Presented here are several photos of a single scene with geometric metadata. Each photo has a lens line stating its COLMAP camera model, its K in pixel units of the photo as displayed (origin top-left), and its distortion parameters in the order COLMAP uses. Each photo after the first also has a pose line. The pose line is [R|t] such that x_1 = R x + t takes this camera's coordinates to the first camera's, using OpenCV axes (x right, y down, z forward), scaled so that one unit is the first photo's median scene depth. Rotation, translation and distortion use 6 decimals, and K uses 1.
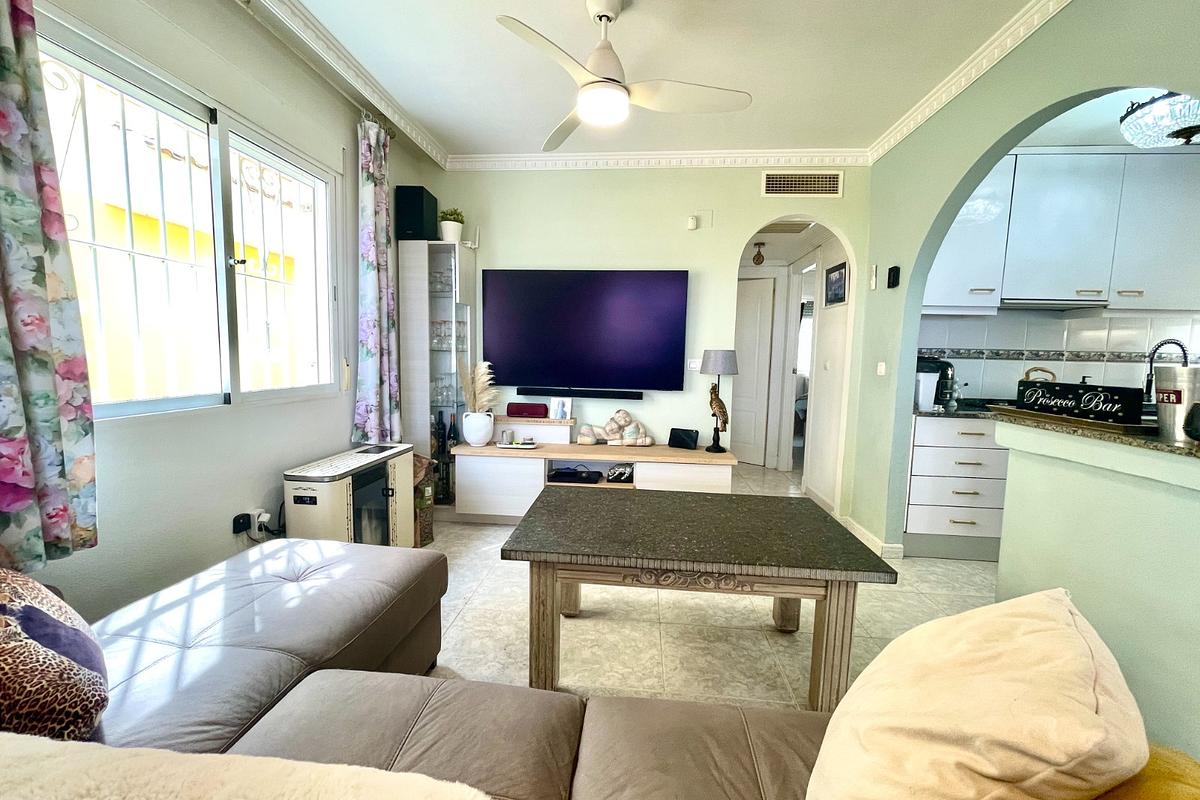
lens RADIAL K [[483.7, 0, 600.0], [0, 483.7, 400.0], [0, 0, 1]] dist [-0.000388, 0.000145]
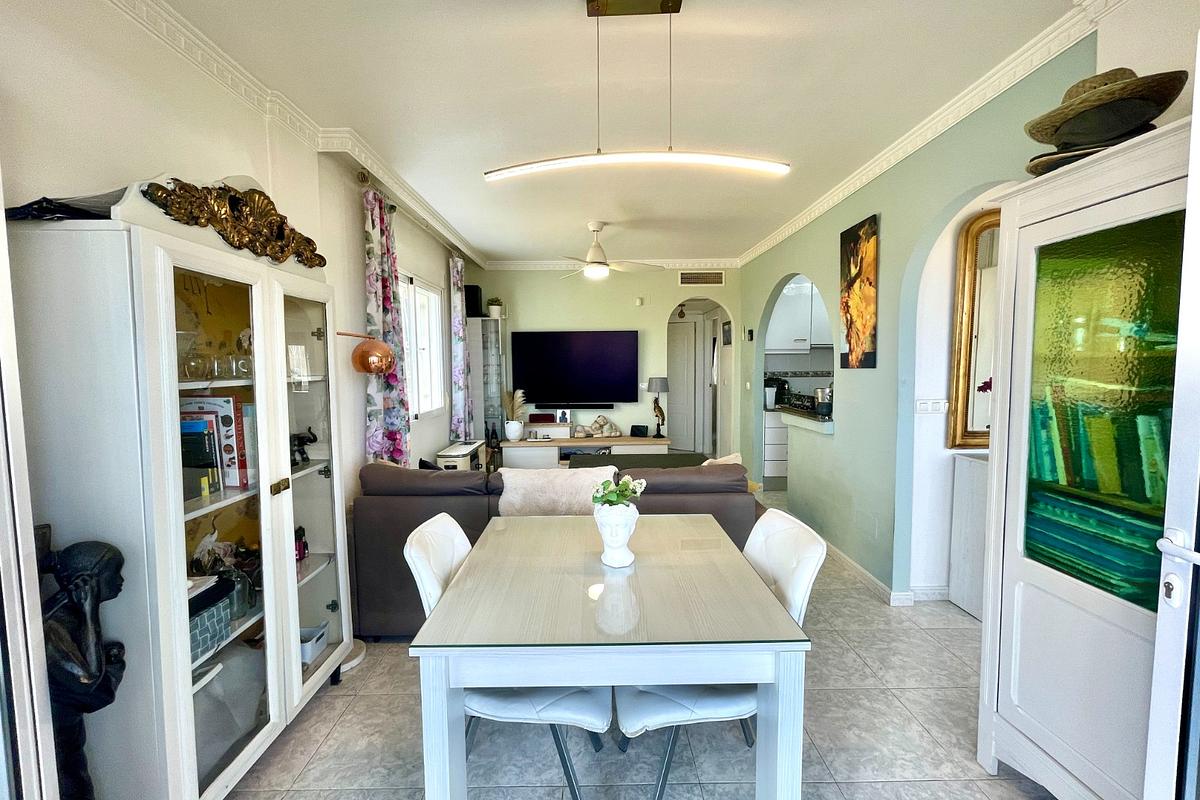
lens RADIAL K [[483.7, 0, 600.0], [0, 483.7, 400.0], [0, 0, 1]] dist [-0.000388, 0.000145]
pose [[0.994059, -0.039305, 0.101495, -0.128150], [0.041327, 0.998985, -0.017901, -0.002724], [-0.100689, 0.021989, 0.994675, -0.652589]]
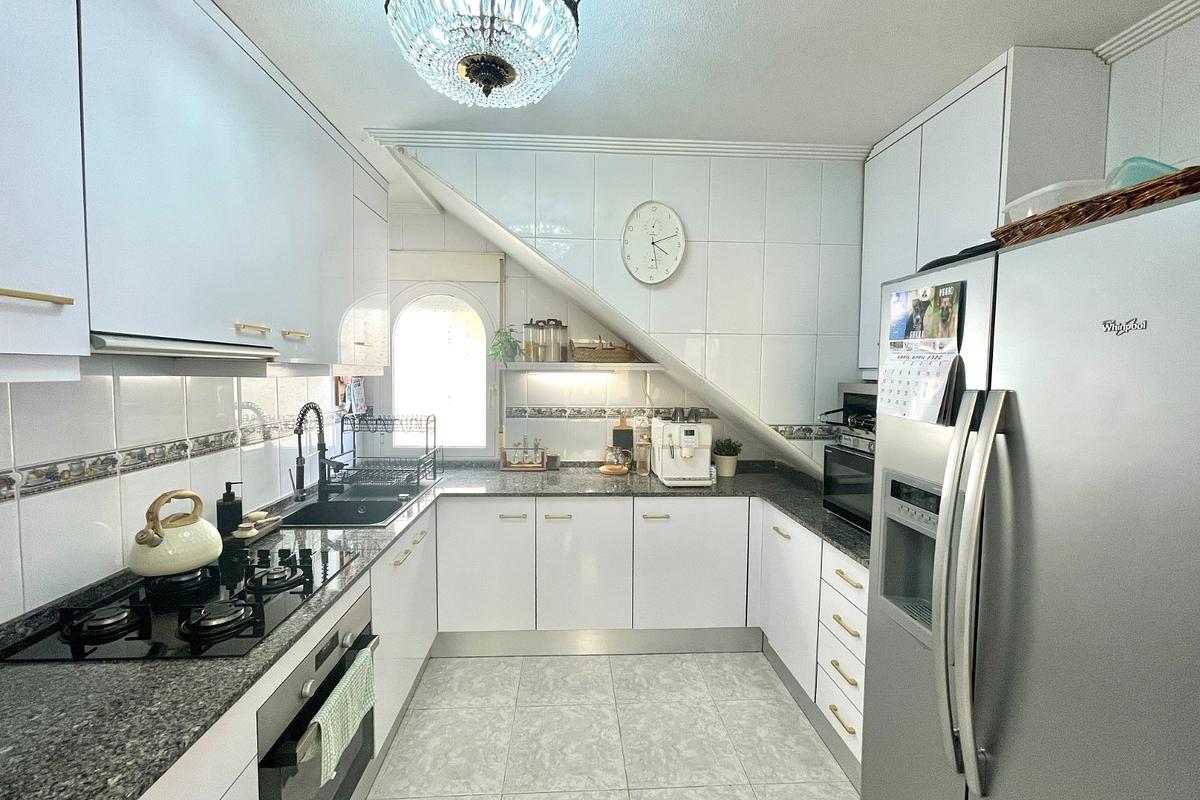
lens RADIAL K [[483.7, 0, 600.0], [0, 483.7, 400.0], [0, 0, 1]] dist [-0.000388, 0.000145]
pose [[-0.150062, -0.081575, 0.985306, 0.423509], [0.084273, 0.991908, 0.094956, -0.153952], [-0.985078, 0.097284, -0.141973, 0.662794]]
